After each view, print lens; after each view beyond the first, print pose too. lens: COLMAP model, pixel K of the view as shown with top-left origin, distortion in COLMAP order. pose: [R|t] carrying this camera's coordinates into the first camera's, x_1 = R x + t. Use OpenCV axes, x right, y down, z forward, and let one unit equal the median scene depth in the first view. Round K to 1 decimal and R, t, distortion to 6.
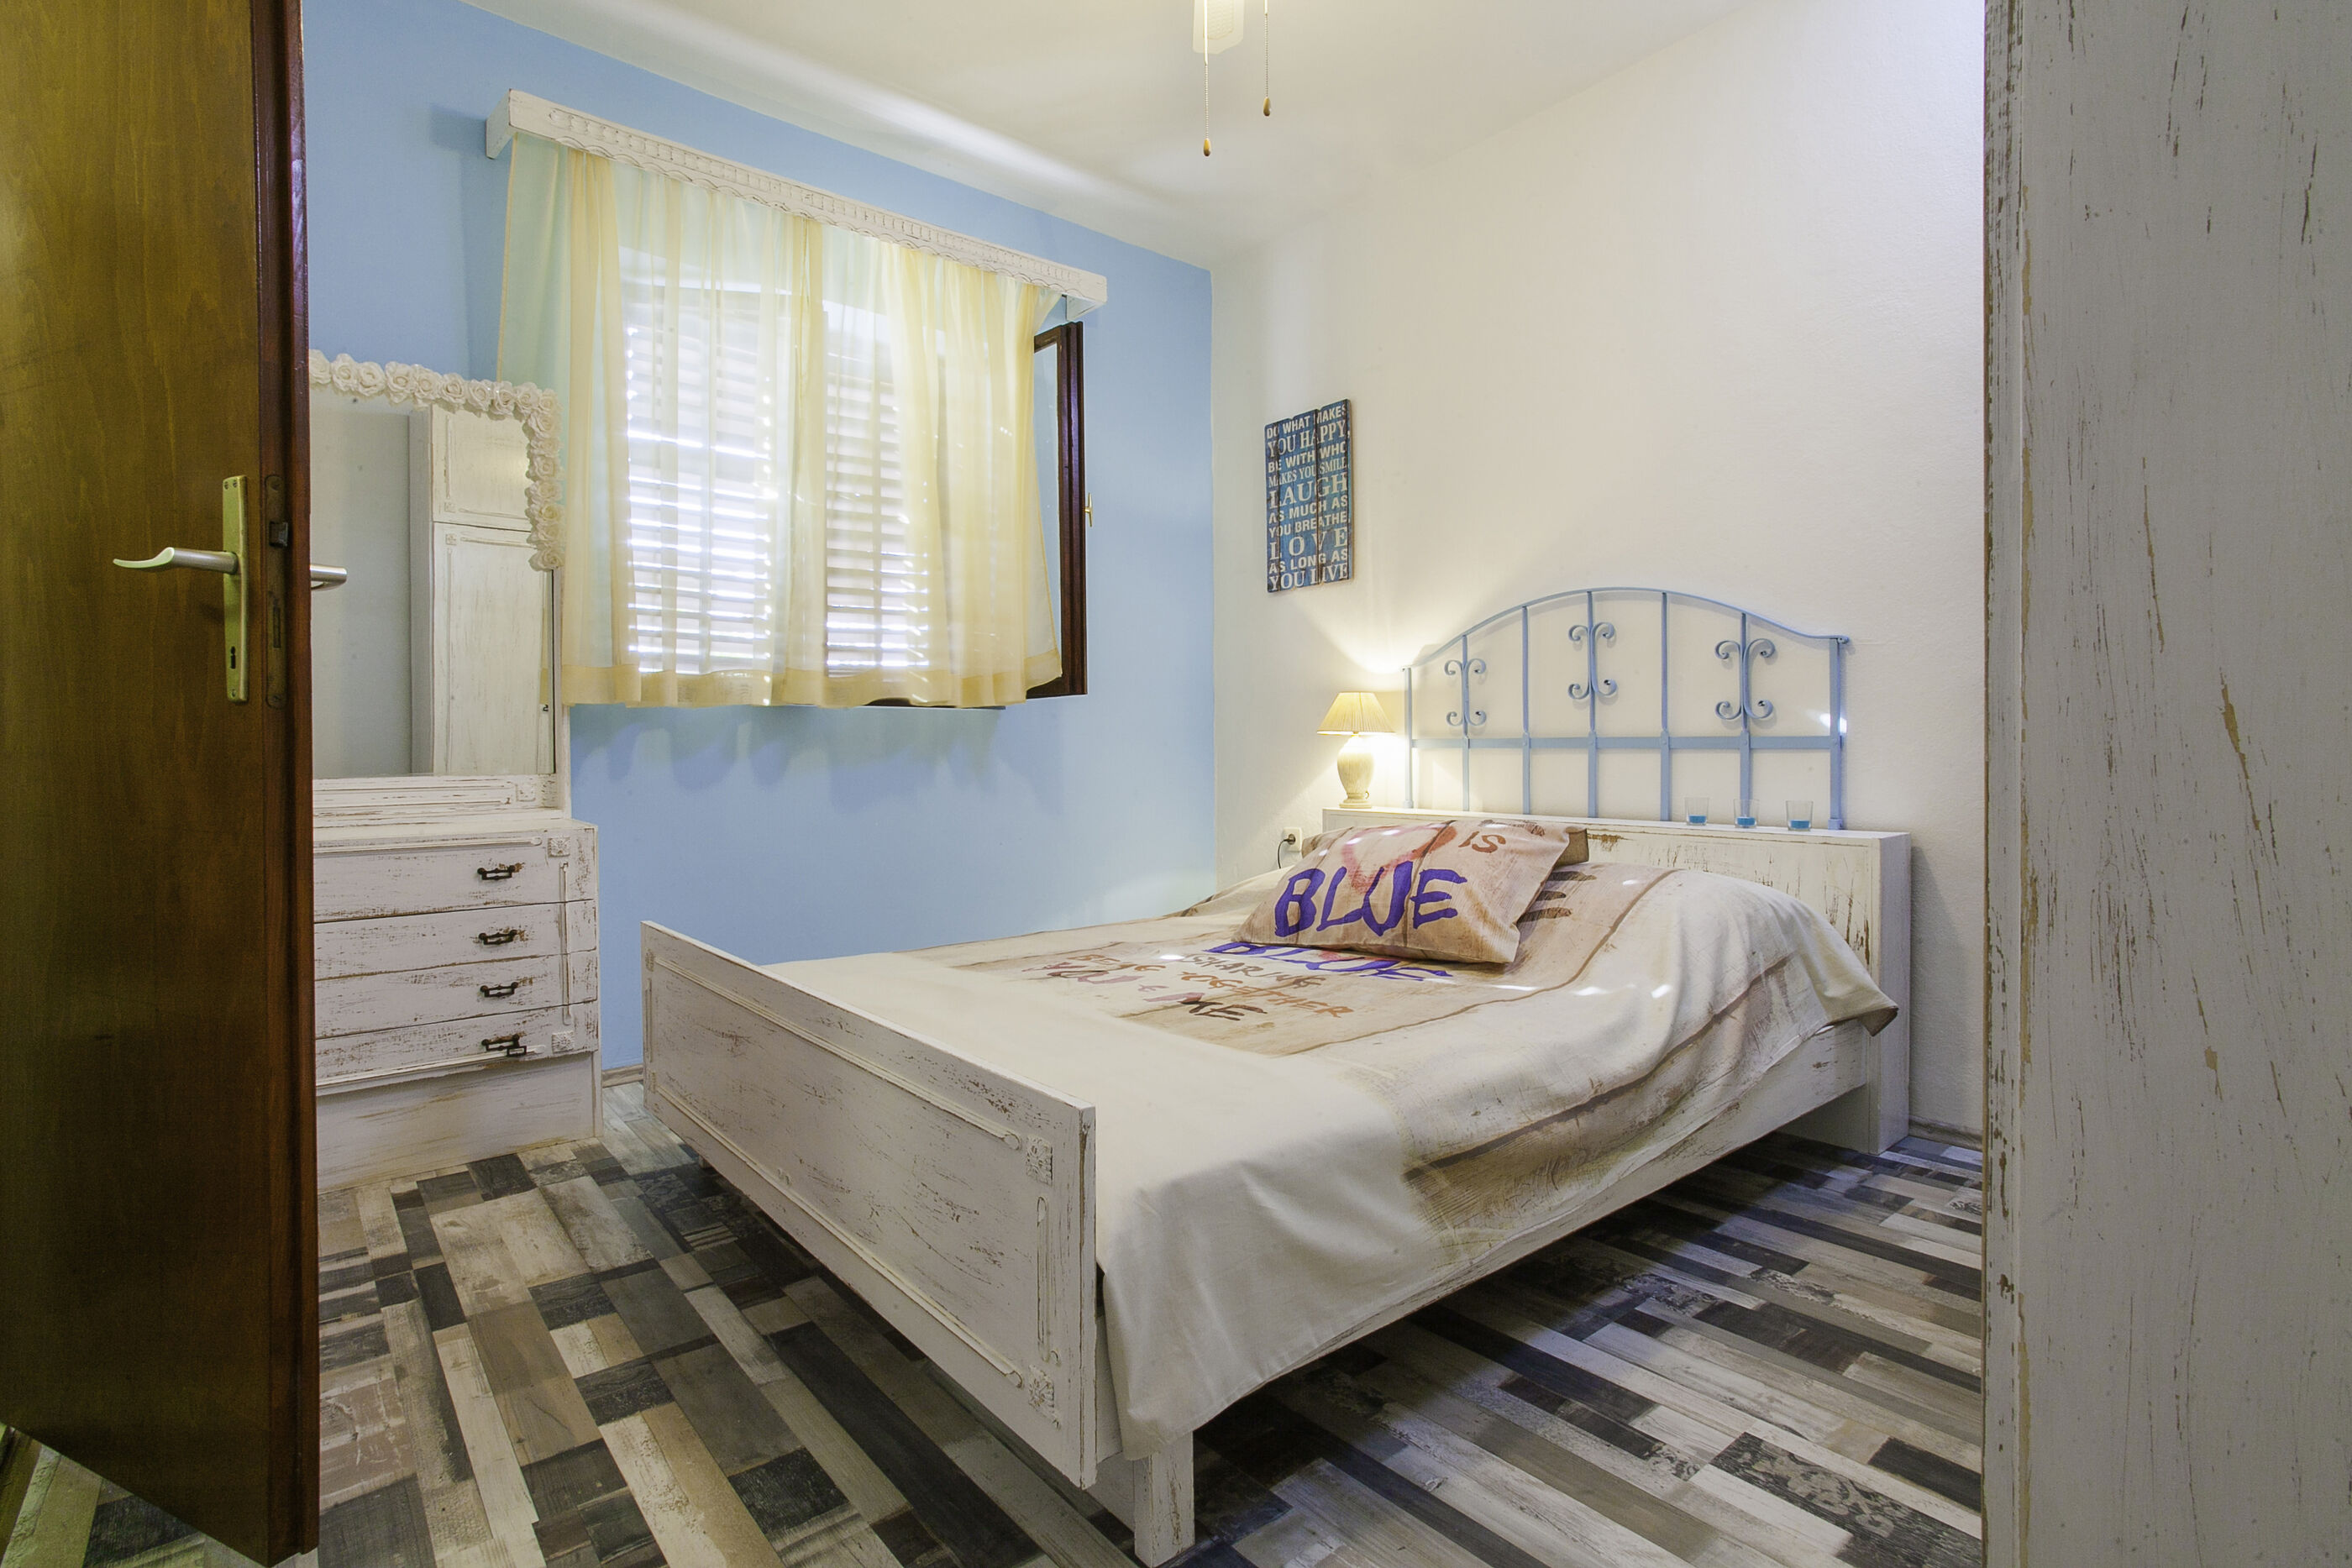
lens RADIAL K [[1161.2, 0, 1157.9], [0, 1161.2, 762.0], [0, 0, 1]] dist [-0.083219, 0.038255]
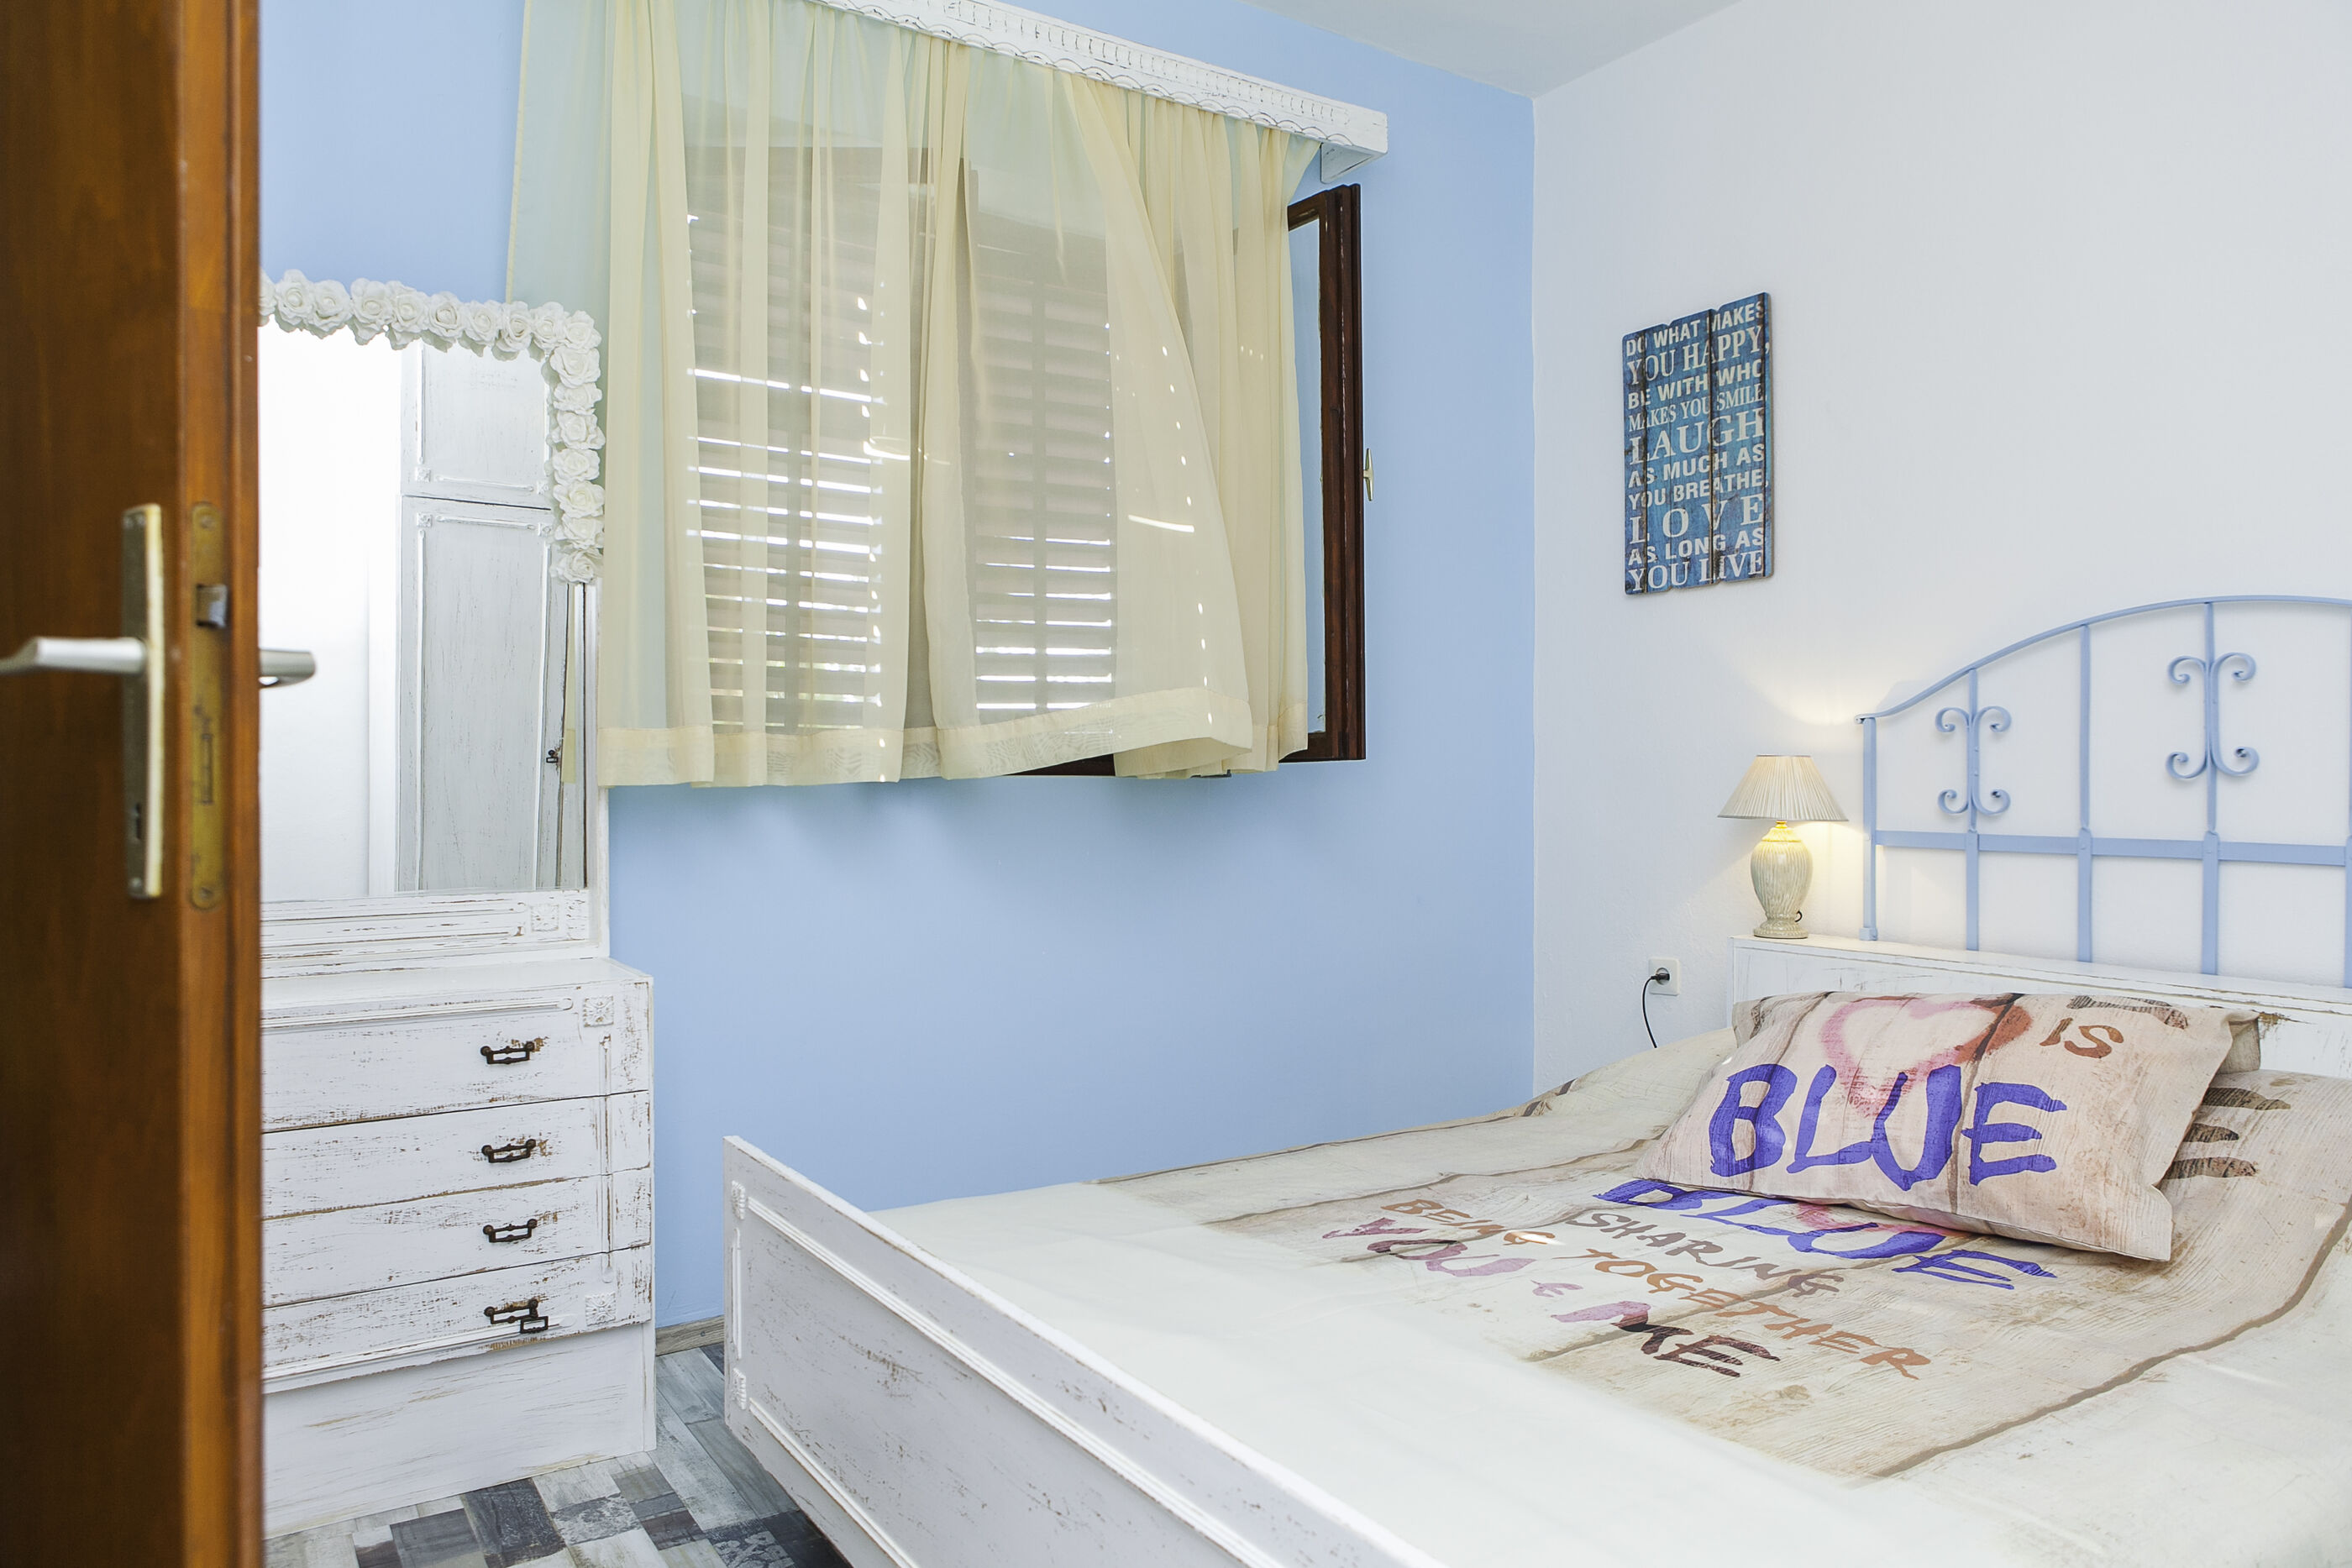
lens RADIAL K [[1615.4, 0, 1136.3], [0, 1615.4, 788.8], [0, 0, 1]] dist [-0.047327, 0.002004]
pose [[0.991679, 0.007522, -0.128512, -0.096009], [-0.008061, 0.999961, -0.003676, -0.050535], [0.128479, 0.004682, 0.991701, 0.114912]]
